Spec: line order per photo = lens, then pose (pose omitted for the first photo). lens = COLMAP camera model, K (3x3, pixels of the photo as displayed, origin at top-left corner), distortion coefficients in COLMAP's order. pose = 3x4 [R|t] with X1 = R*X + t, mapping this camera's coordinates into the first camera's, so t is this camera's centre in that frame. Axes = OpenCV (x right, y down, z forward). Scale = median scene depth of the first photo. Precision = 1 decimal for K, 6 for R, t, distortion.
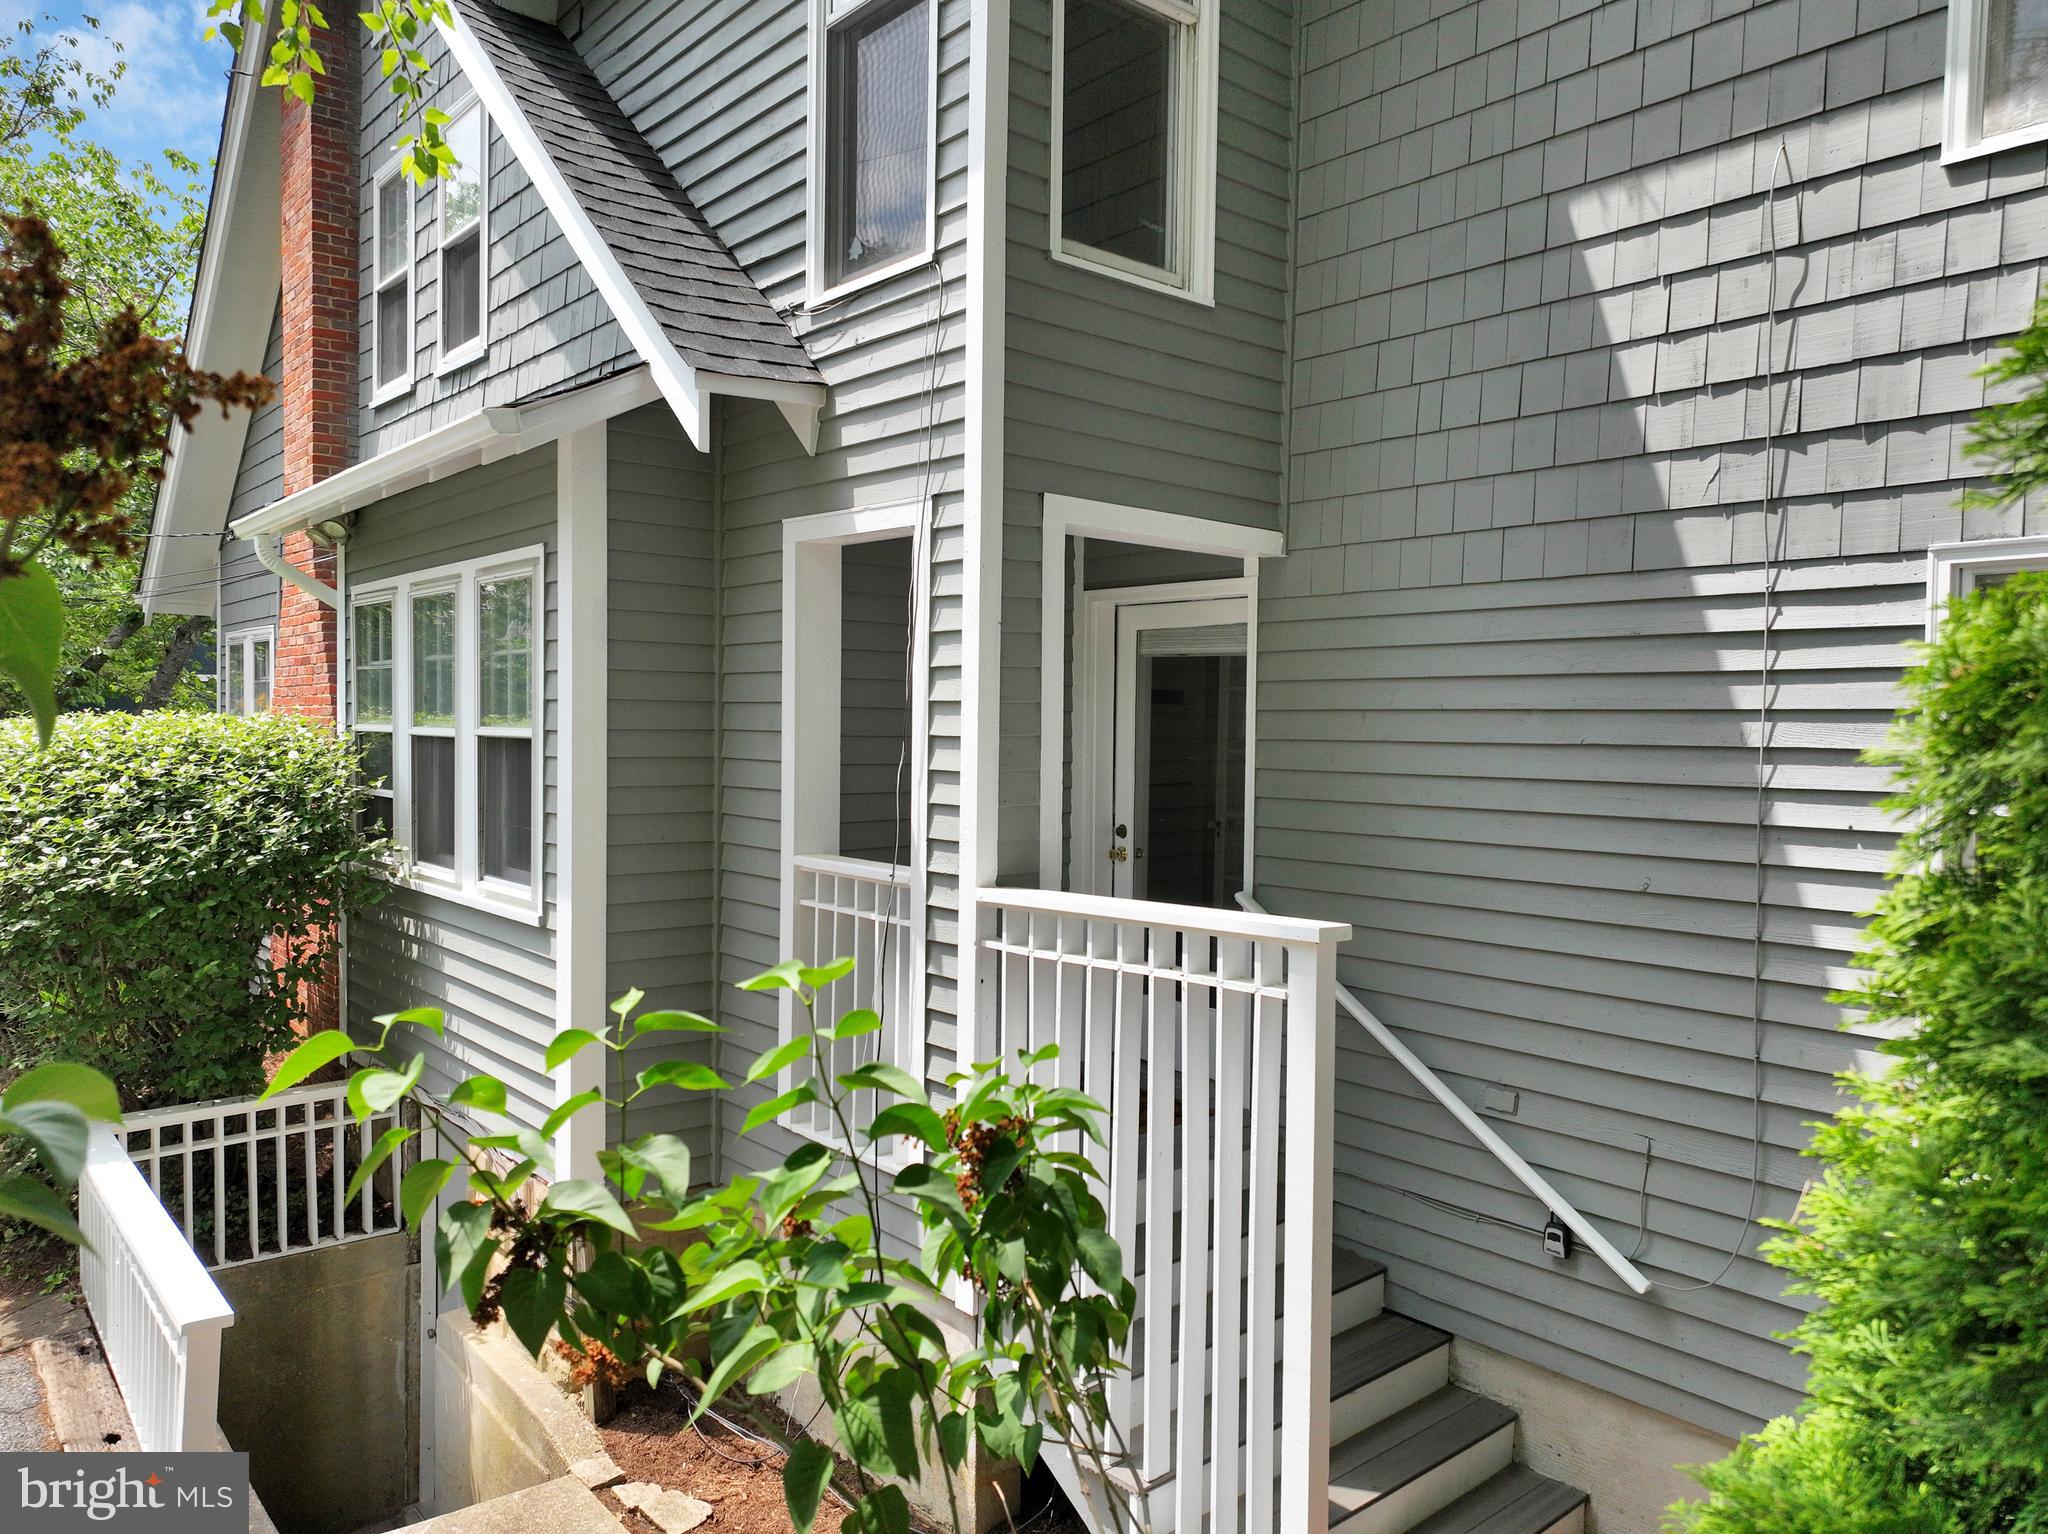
lens RADIAL K [[1432.0, 0, 1022.1], [0, 1432.0, 773.4], [0, 0, 1]] dist [0.001939, 0.004185]
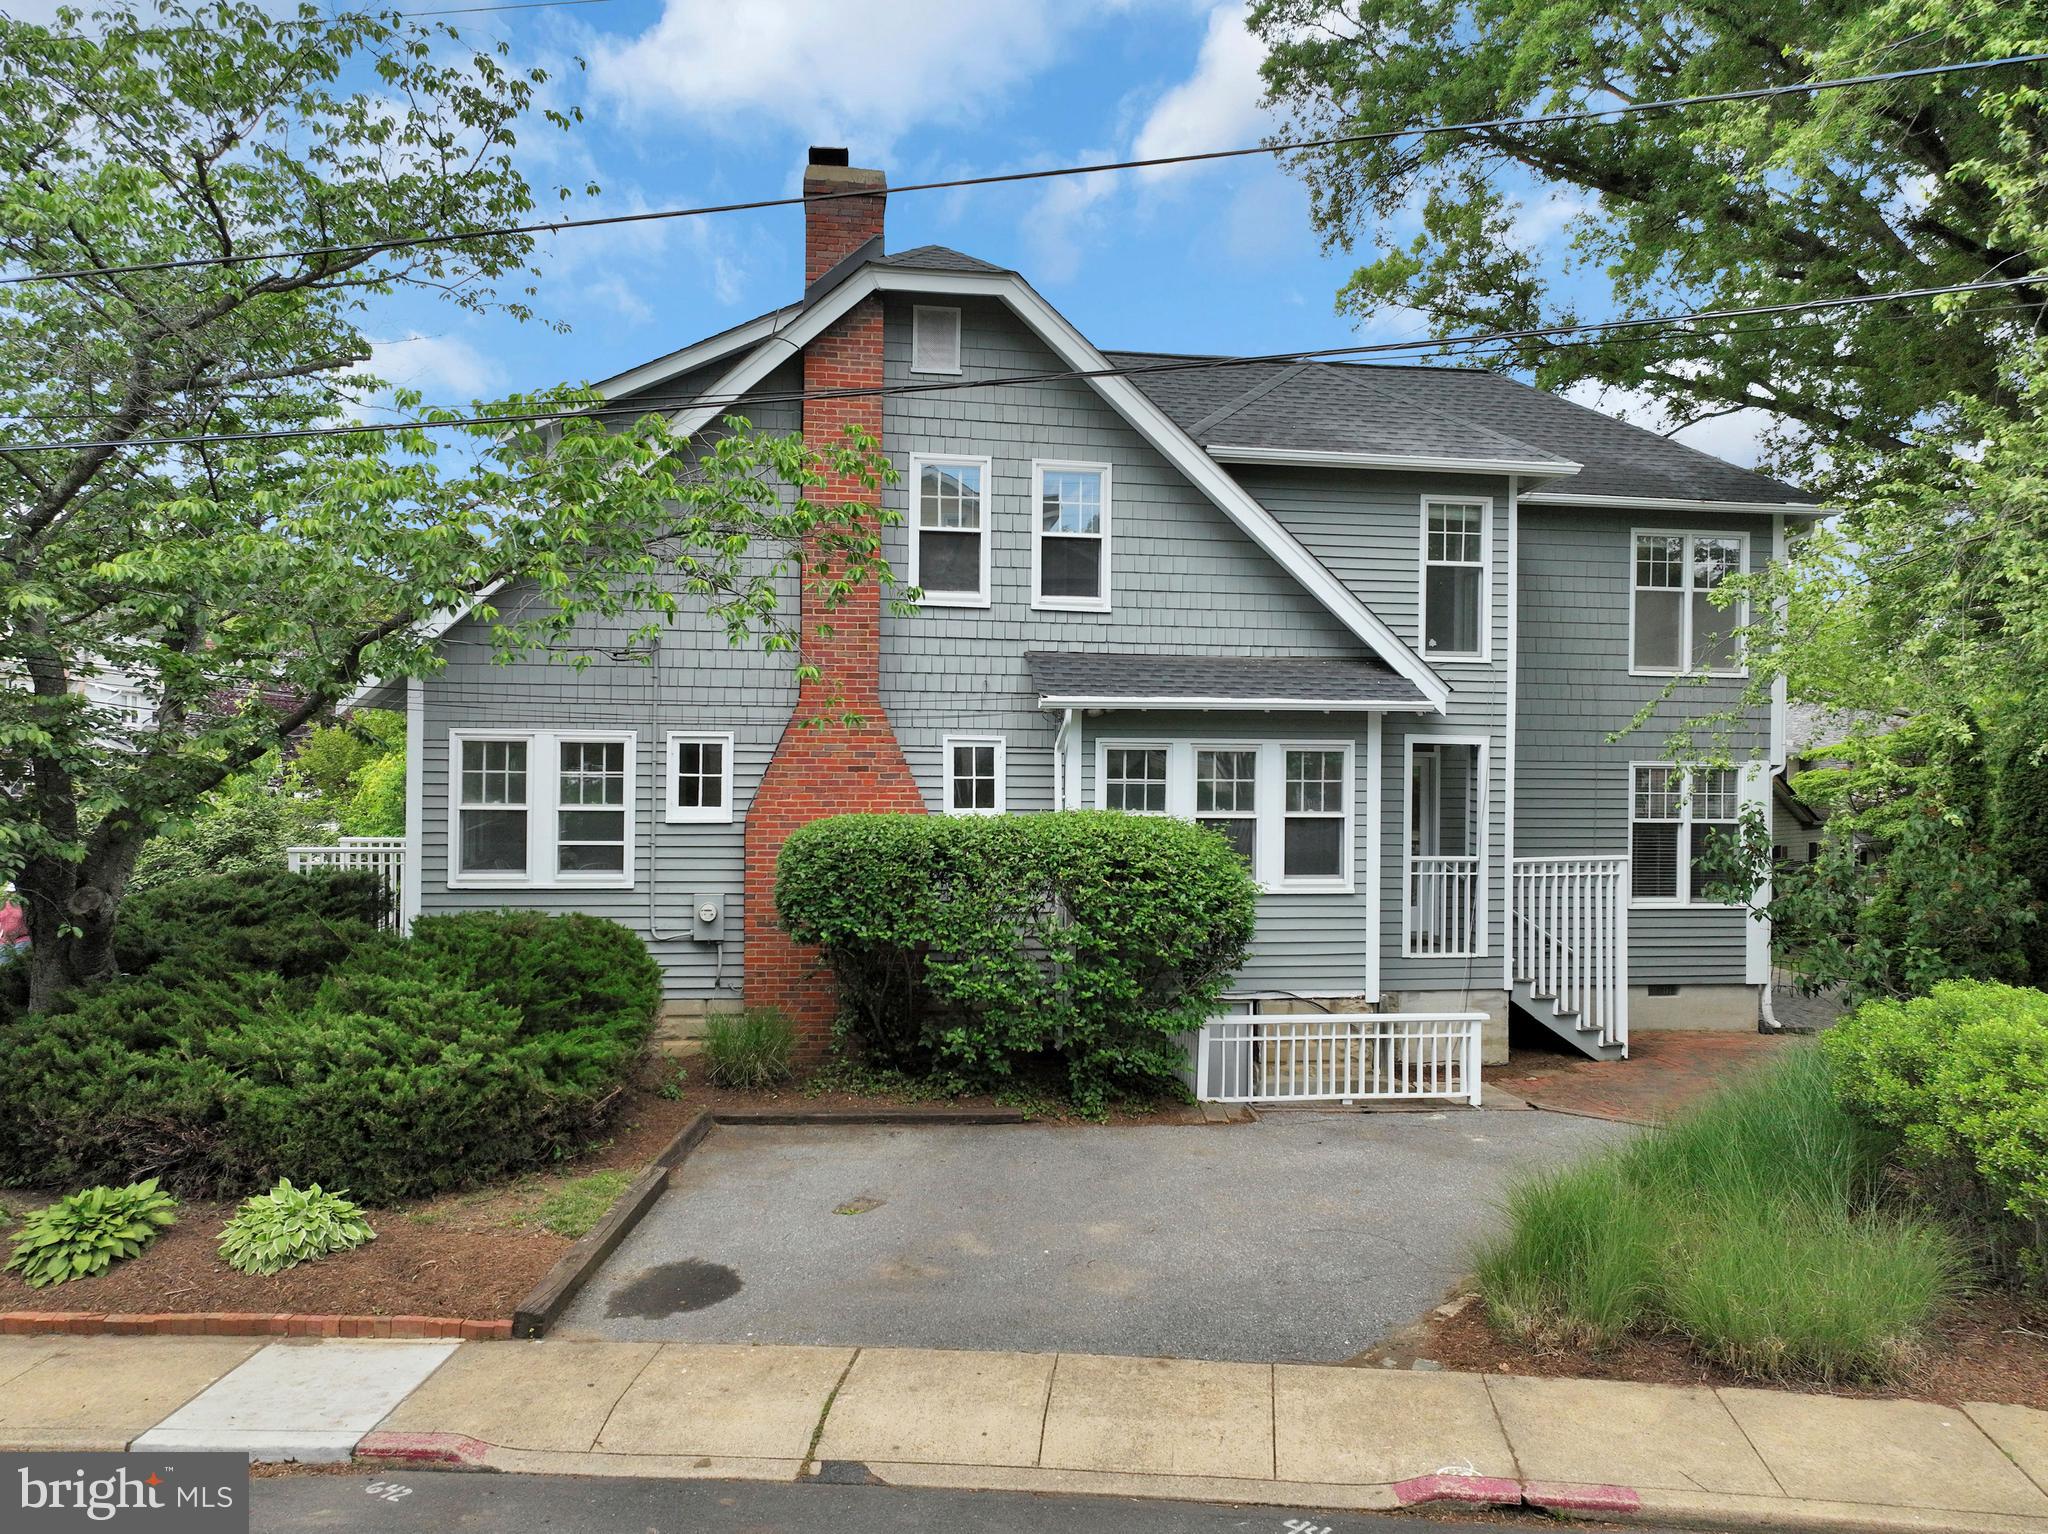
lens RADIAL K [[1432.0, 0, 1064.5], [0, 1432.0, 764.0], [0, 0, 1]] dist [0.001939, 0.004185]
pose [[0.531610, -0.008665, 0.846945, -3.270811], [0.015987, 0.999872, 0.000194, -0.147607], [-0.846838, 0.013437, 0.531681, 0.121318]]
